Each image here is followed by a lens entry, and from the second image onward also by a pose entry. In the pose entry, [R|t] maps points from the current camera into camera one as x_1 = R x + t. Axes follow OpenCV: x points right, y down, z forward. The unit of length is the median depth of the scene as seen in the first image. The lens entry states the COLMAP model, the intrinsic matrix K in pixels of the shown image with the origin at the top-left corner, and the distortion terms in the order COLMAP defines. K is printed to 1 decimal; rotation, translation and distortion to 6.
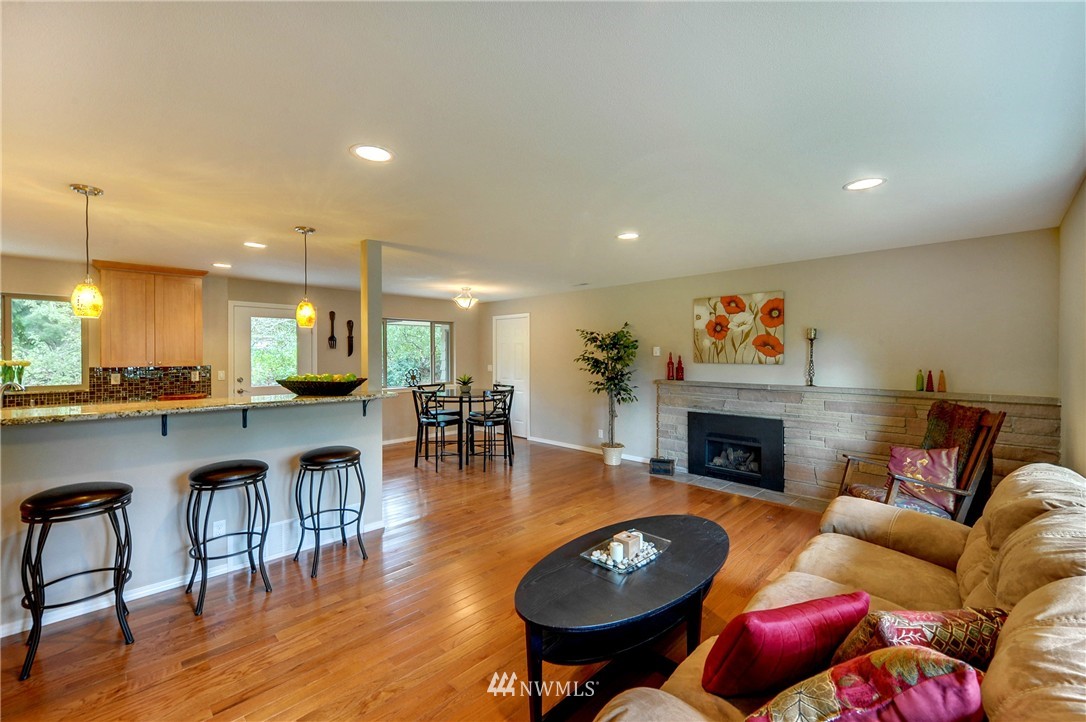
lens RADIAL K [[446.7, 0, 533.8], [0, 446.7, 357.8], [0, 0, 1]] dist [0.006637, -0.000090]
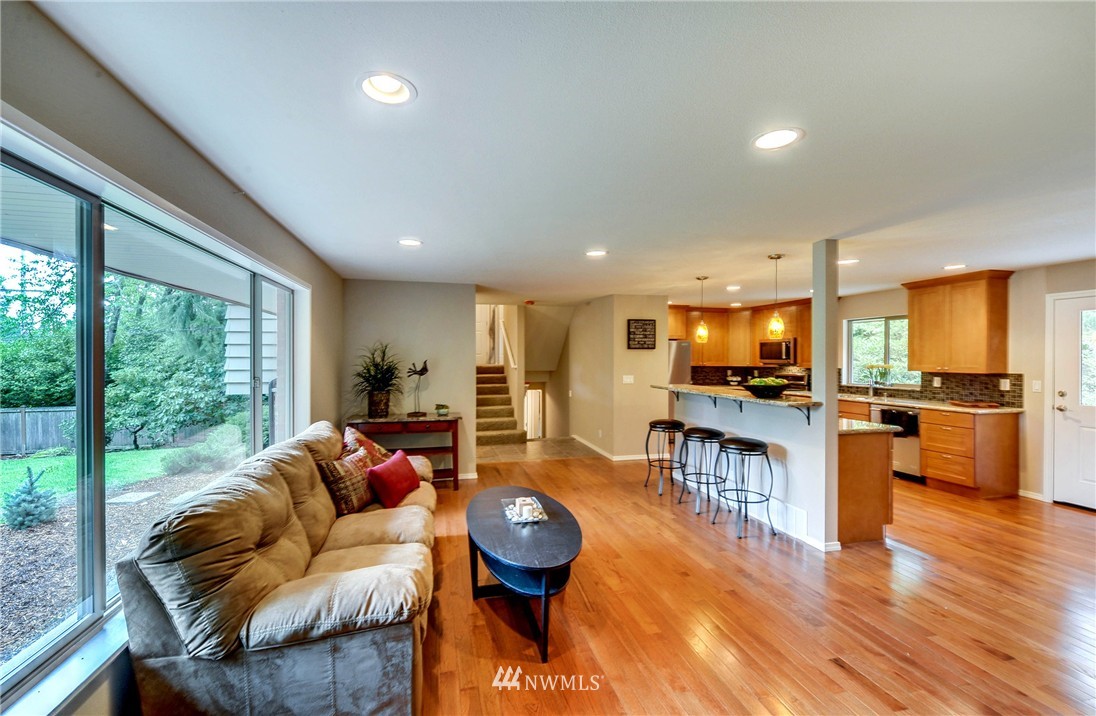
lens RADIAL K [[457.2, 0, 539.3], [0, 457.2, 361.2], [0, 0, 1]] dist [0.000341, 0.000007]
pose [[-0.524671, 0.006245, -0.851282, 0.572221], [-0.007692, 0.999897, 0.012076, -0.011537], [0.851270, 0.012884, -0.524569, 0.746599]]
